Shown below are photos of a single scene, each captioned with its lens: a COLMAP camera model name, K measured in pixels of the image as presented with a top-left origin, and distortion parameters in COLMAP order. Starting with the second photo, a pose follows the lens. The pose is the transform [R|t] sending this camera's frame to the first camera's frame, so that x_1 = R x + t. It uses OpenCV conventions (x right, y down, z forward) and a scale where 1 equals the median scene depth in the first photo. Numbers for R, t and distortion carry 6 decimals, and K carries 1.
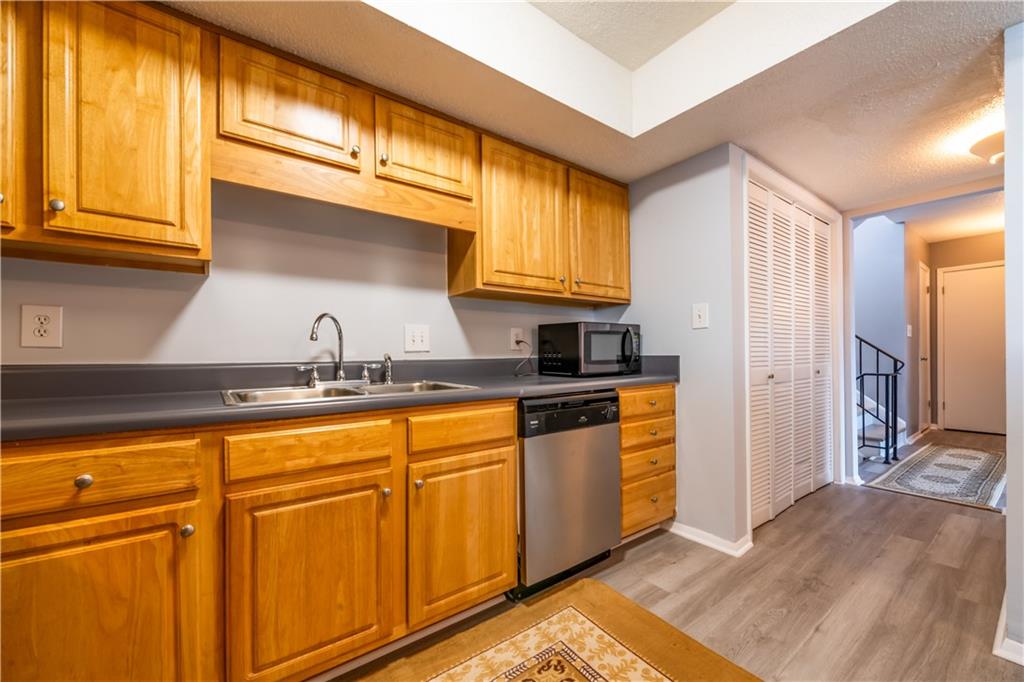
lens RADIAL K [[406.6, 0, 518.4], [0, 406.6, 354.5], [0, 0, 1]] dist [0.001109, -0.005905]
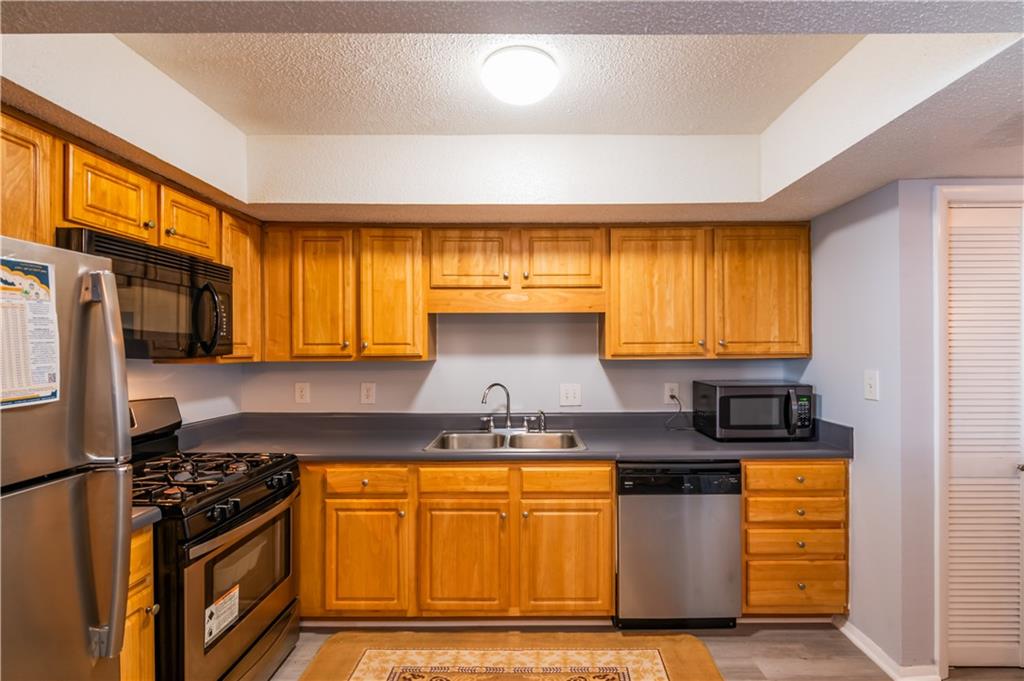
lens RADIAL K [[478.4, 0, 527.4], [0, 478.4, 346.1], [0, 0, 1]] dist [0.000076, -0.000843]
pose [[0.794277, 0.003562, -0.607545, 0.501599], [-0.002779, 0.999994, 0.002229, -0.181241], [0.607549, -0.000083, 0.794282, -0.223662]]
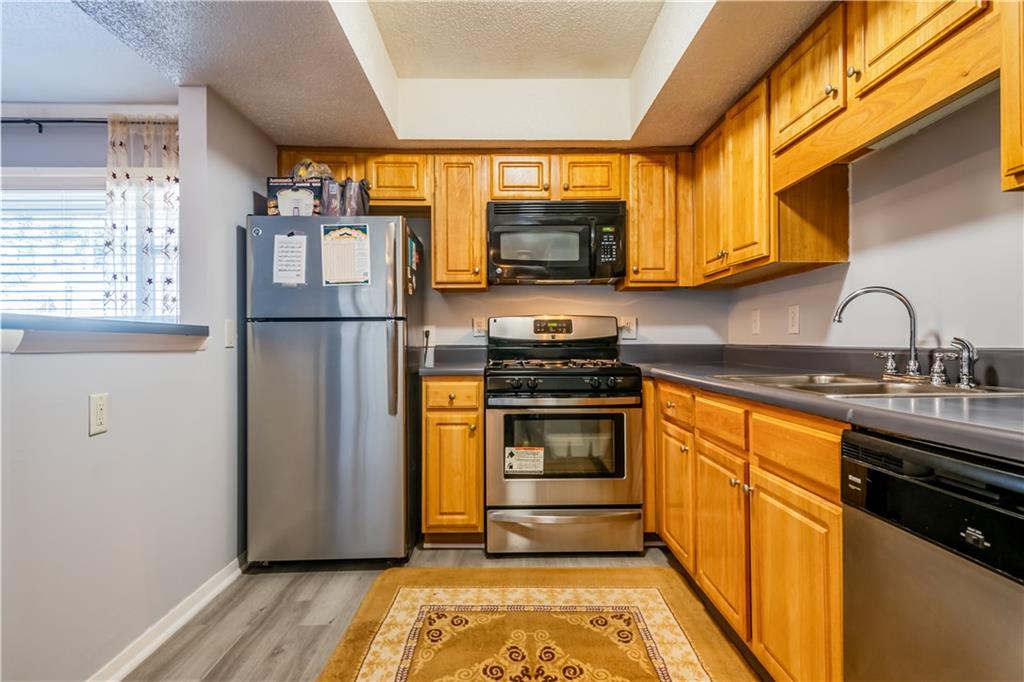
lens RADIAL K [[558.8, 0, 512.0], [0, 558.8, 333.6], [0, 0, 1]] dist [0.015594, -0.000320]
pose [[-0.596002, -0.001439, -0.802982, 0.641971], [0.011632, 0.999878, -0.010426, -0.005402], [0.802899, -0.015555, -0.595912, 0.826411]]
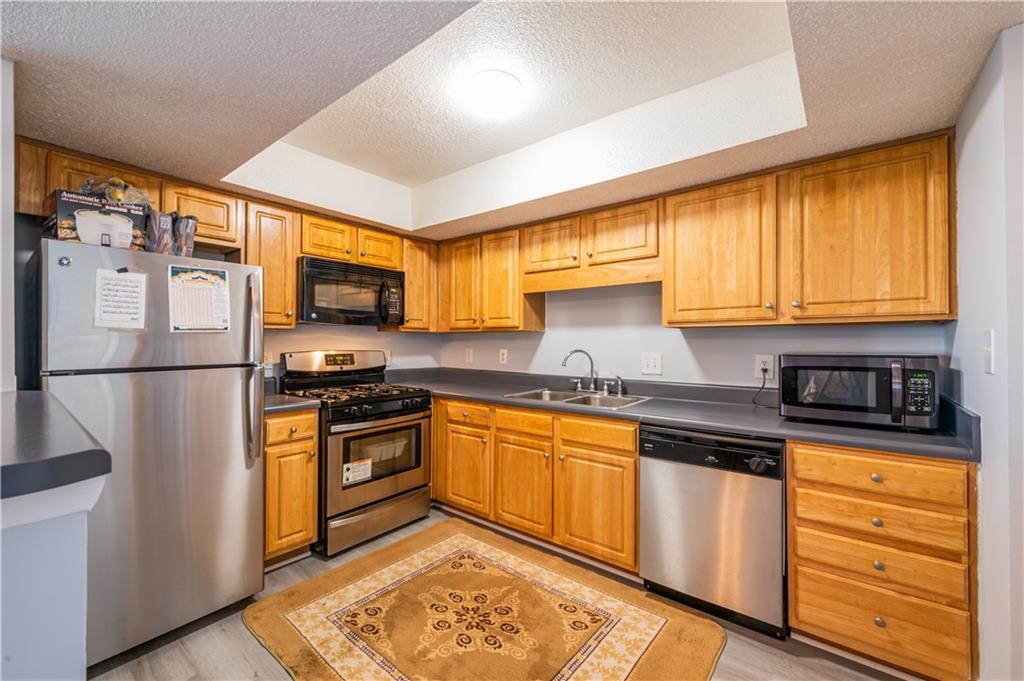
lens RADIAL K [[410.2, 0, 515.9], [0, 410.2, 336.0], [0, 0, 1]] dist [-0.000161, -0.000345]
pose [[0.244884, -0.004636, -0.969541, 0.860366], [-0.002471, 0.999982, -0.005405, -0.114016], [0.969549, 0.003719, 0.244868, 0.247666]]
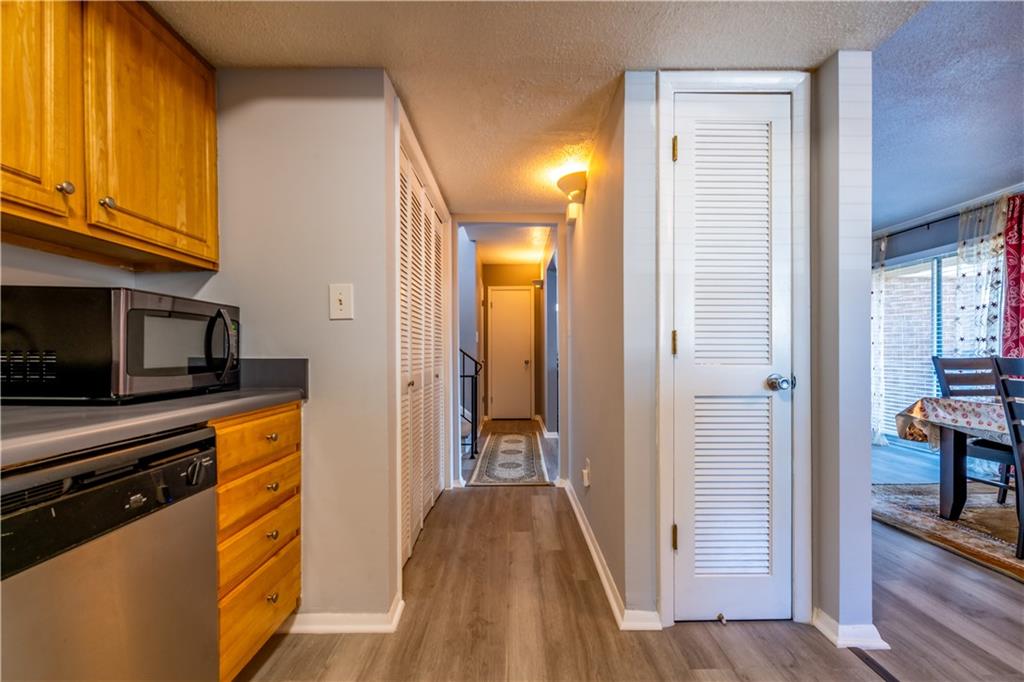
lens RADIAL K [[457.7, 0, 522.6], [0, 457.7, 354.2], [0, 0, 1]] dist [-0.001355, -0.001060]
pose [[0.590417, 0.008166, 0.807057, 0.002848], [-0.003096, 0.999964, -0.007853, 0.000338], [-0.807092, 0.002137, 0.590421, 0.304605]]
